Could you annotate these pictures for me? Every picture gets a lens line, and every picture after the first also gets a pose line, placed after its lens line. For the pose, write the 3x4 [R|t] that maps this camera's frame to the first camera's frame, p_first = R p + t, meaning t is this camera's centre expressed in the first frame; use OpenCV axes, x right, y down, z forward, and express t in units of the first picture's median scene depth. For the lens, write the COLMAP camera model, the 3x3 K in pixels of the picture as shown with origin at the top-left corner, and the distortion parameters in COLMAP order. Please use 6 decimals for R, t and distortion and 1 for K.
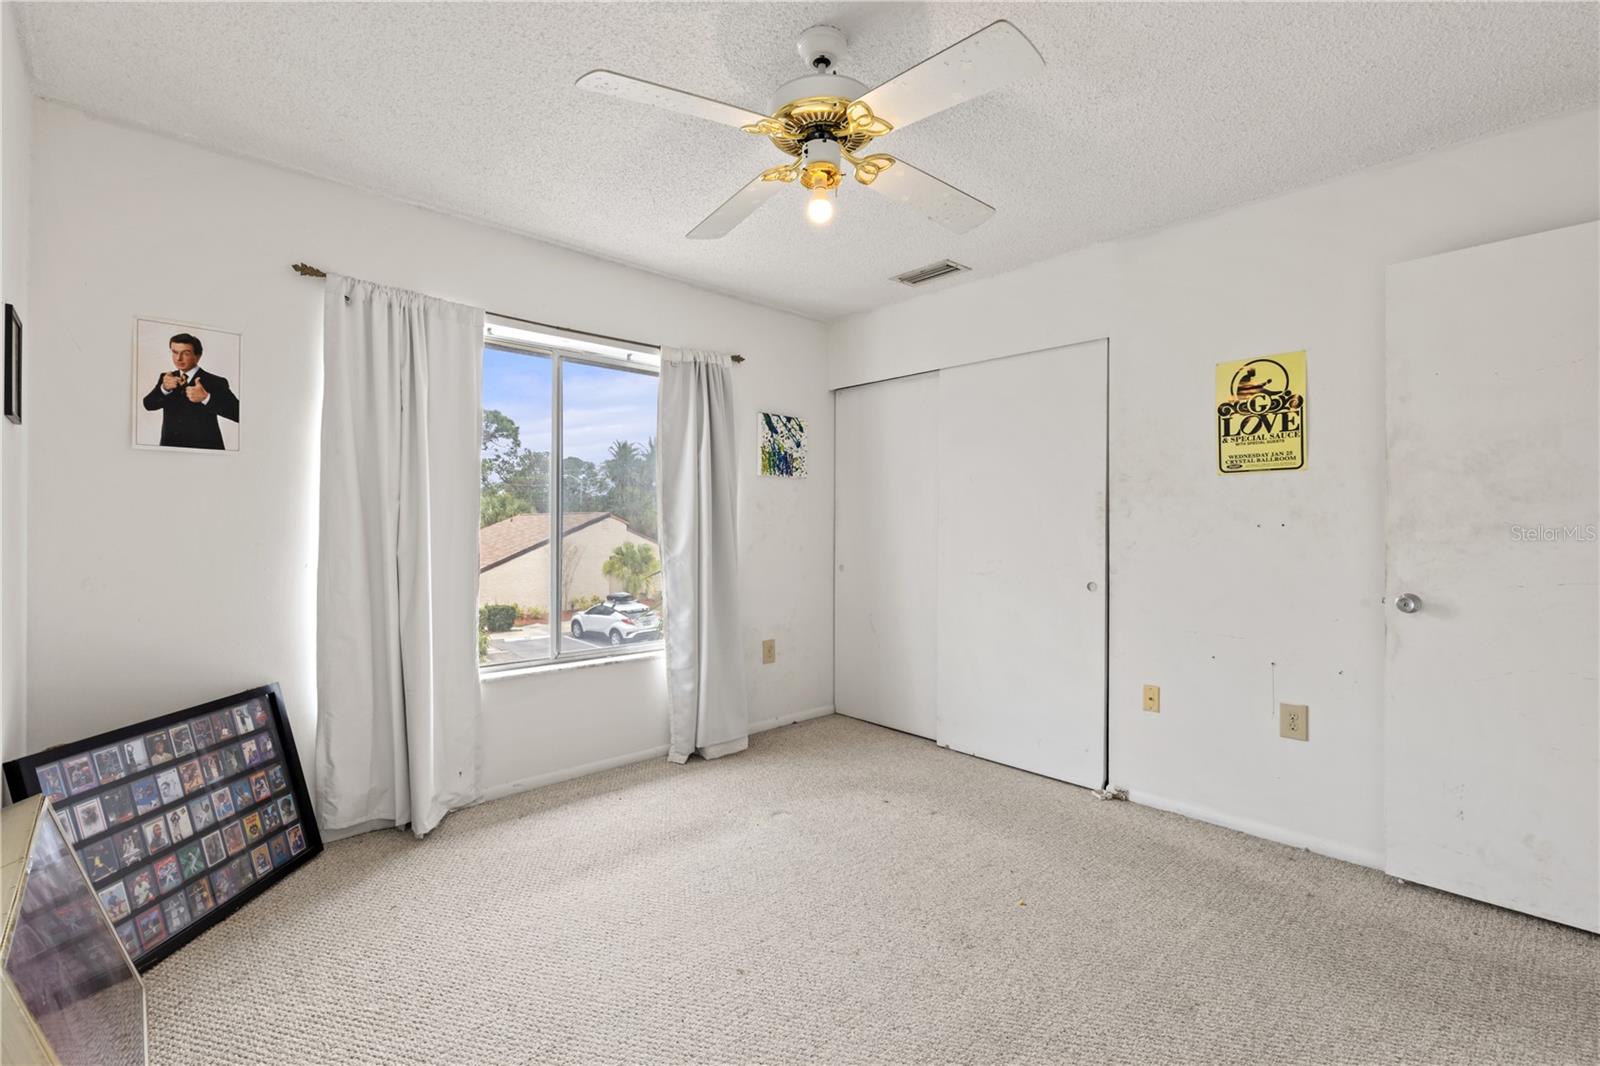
lens RADIAL K [[725.0, 0, 806.1], [0, 725.0, 525.2], [0, 0, 1]] dist [0.012881, -0.000478]
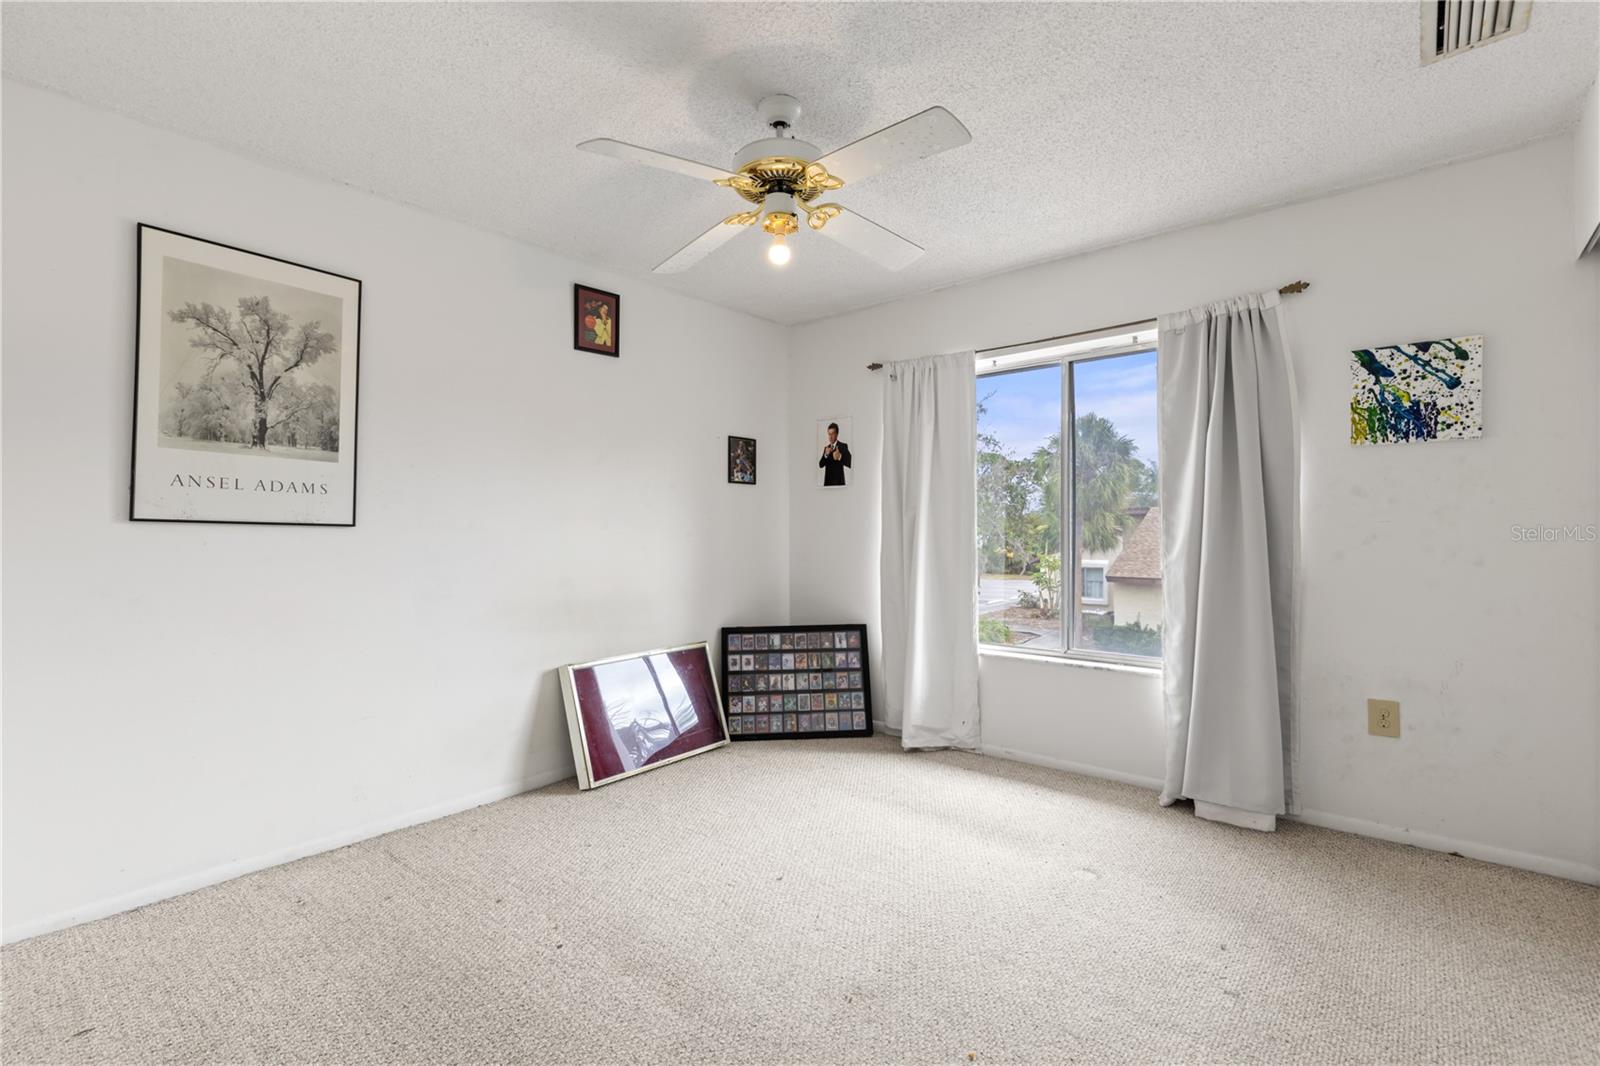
lens RADIAL K [[725.0, 0, 791.7], [0, 725.0, 529.0], [0, 0, 1]] dist [0.012881, -0.000478]
pose [[0.100096, -0.004743, -0.994967, 0.927630], [0.010244, 0.999941, -0.003736, 0.007107], [0.994925, -0.009819, 0.100138, 0.713559]]
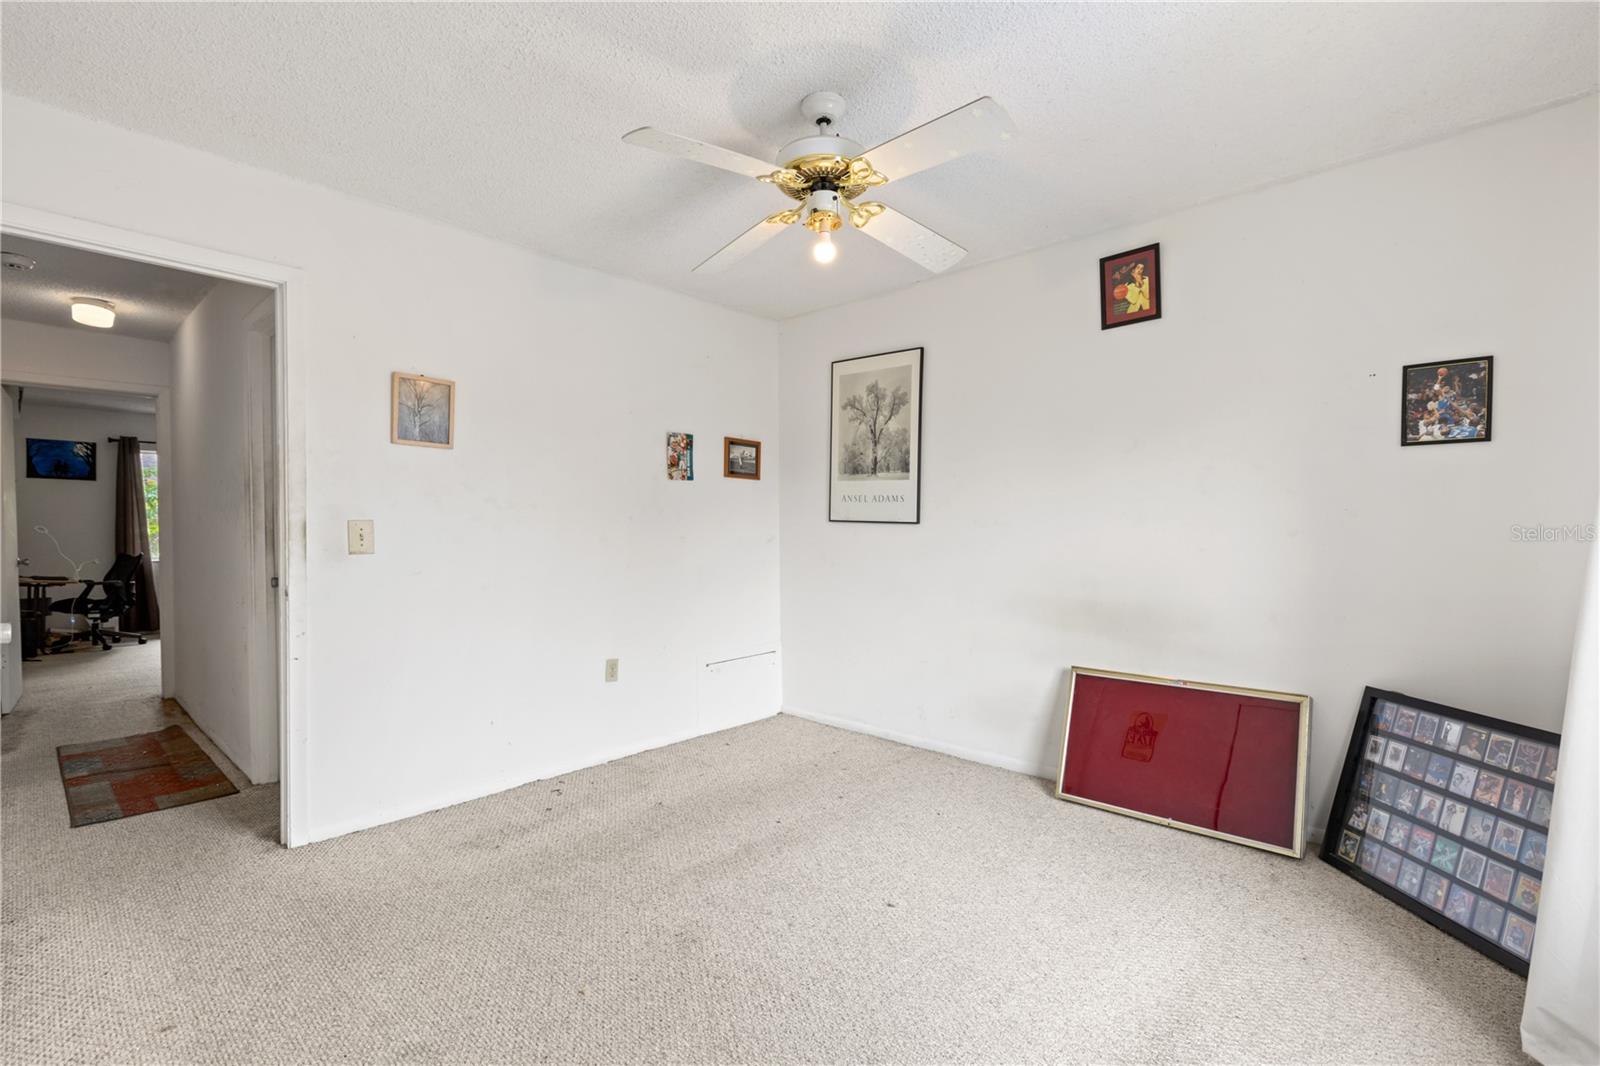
lens RADIAL K [[725.0, 0, 797.2], [0, 725.0, 532.5], [0, 0, 1]] dist [0.012881, -0.000478]
pose [[-0.998218, 0.000570, -0.059670, 0.102378], [0.000421, 0.999997, 0.002501, 0.007070], [0.059671, 0.002472, -0.998215, 1.710523]]
